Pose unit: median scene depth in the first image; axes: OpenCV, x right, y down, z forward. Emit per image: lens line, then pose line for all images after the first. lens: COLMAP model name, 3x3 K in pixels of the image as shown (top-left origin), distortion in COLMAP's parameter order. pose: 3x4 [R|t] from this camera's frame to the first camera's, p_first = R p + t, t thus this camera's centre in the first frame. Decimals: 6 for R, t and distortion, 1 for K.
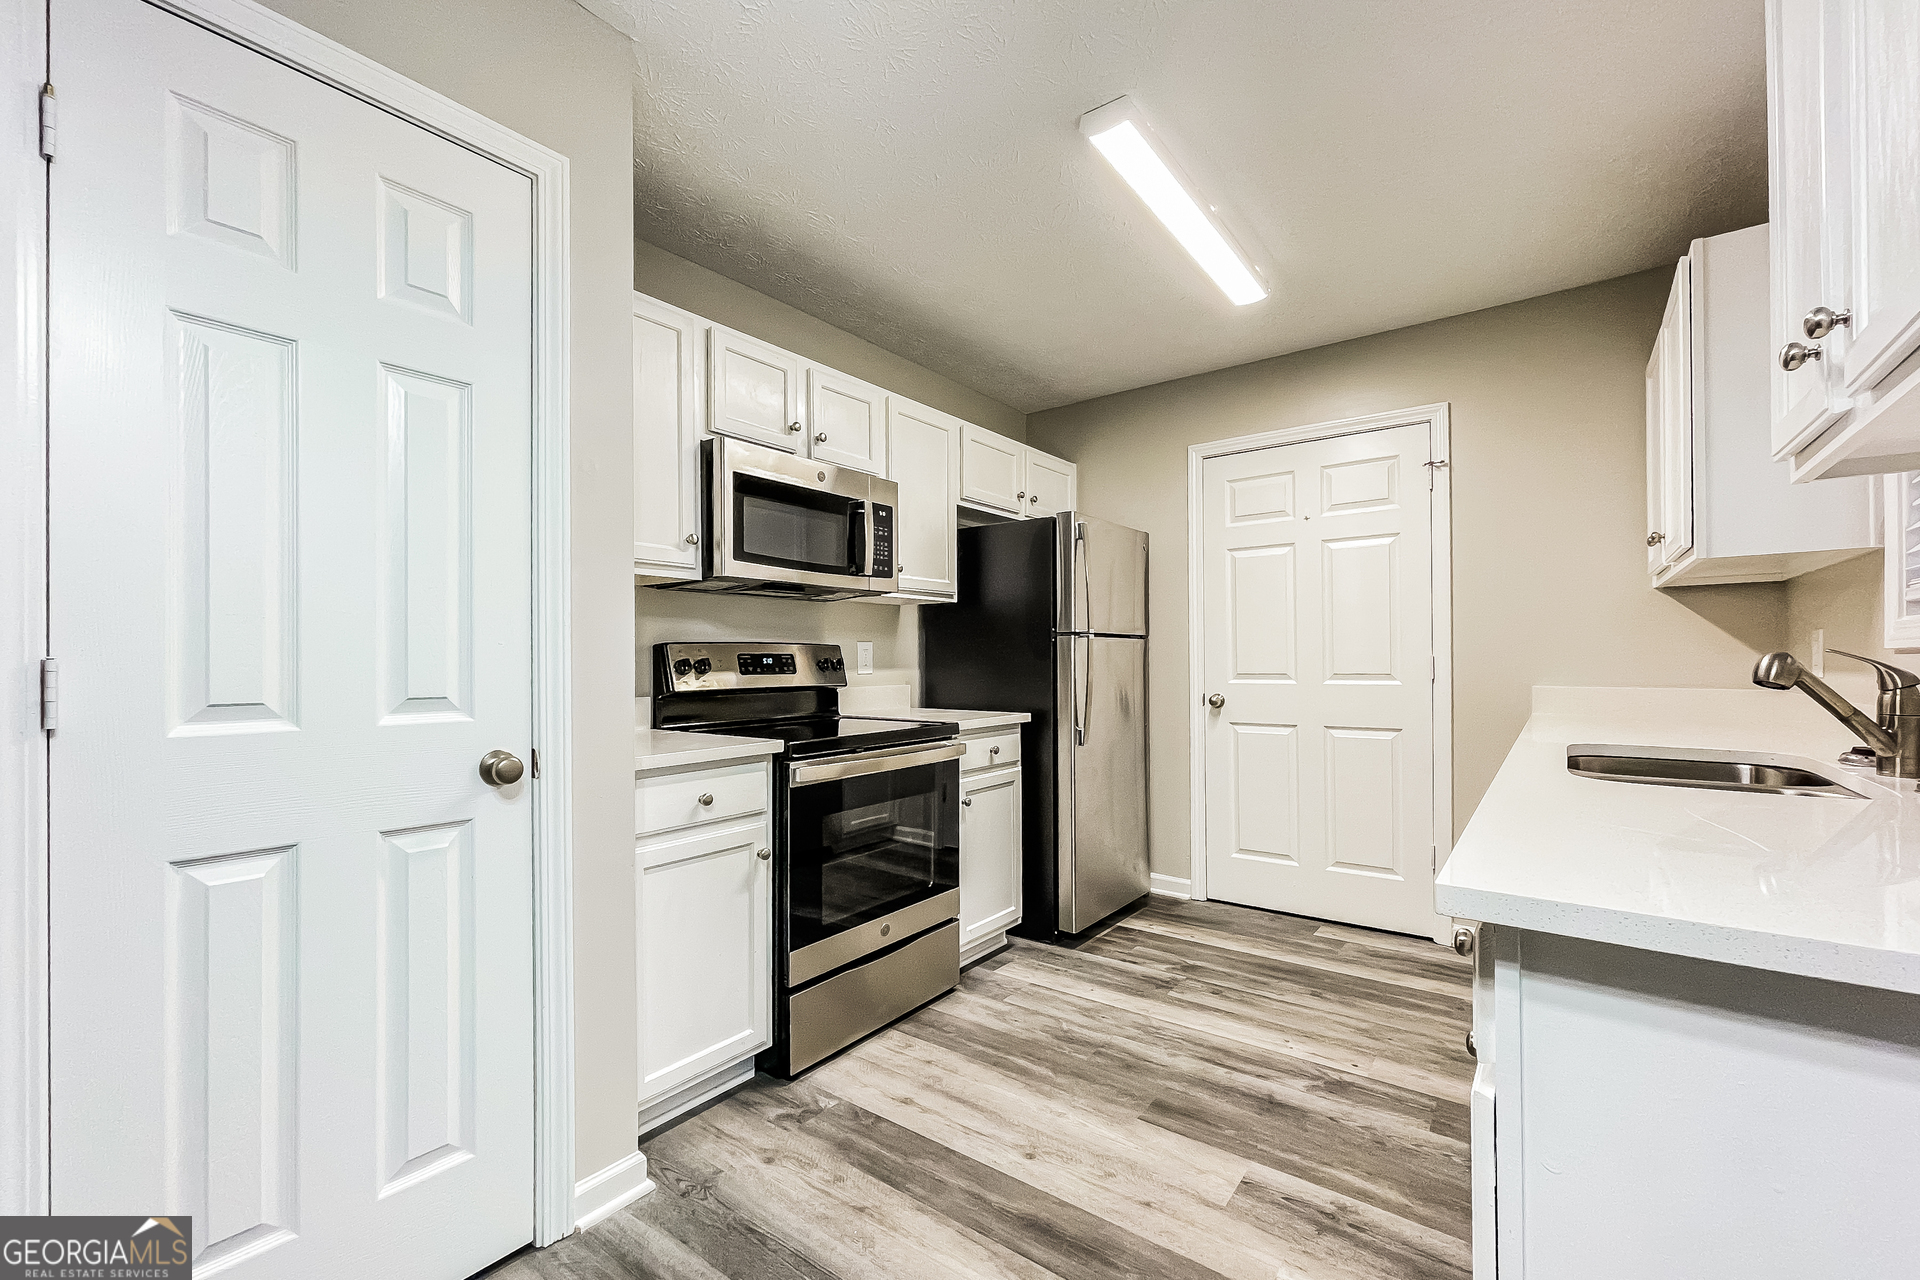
lens RADIAL K [[794.4, 0, 965.7], [0, 794.4, 652.5], [0, 0, 1]] dist [0.001549, 0.001265]
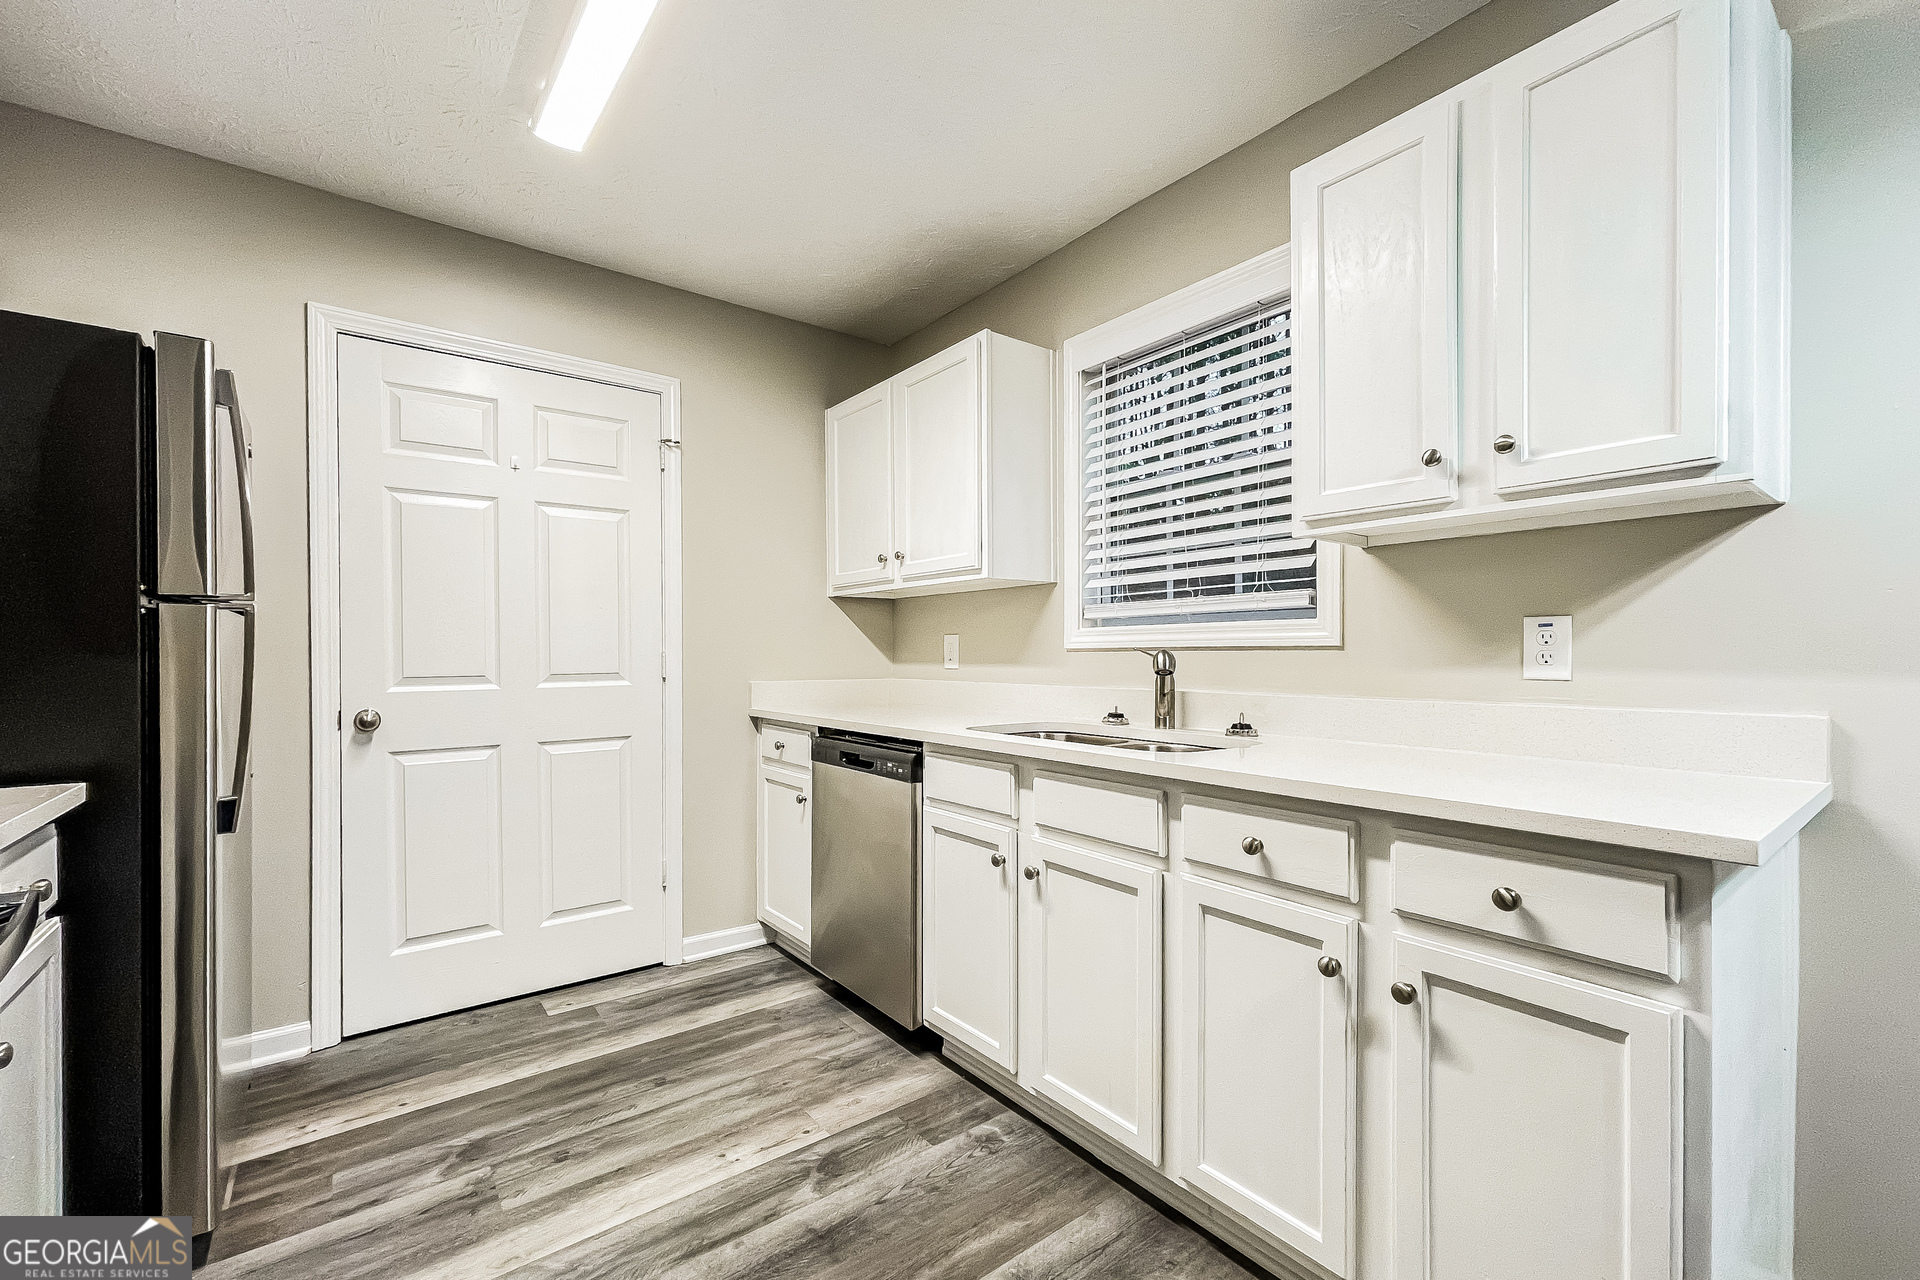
lens RADIAL K [[794.4, 0, 964.5], [0, 794.4, 654.4], [0, 0, 1]] dist [0.001549, 0.001265]
pose [[0.258427, 0.003814, 0.966023, -0.220391], [-0.011433, 0.999934, -0.000890, 0.003763], [-0.965963, -0.010814, 0.258453, 0.464895]]
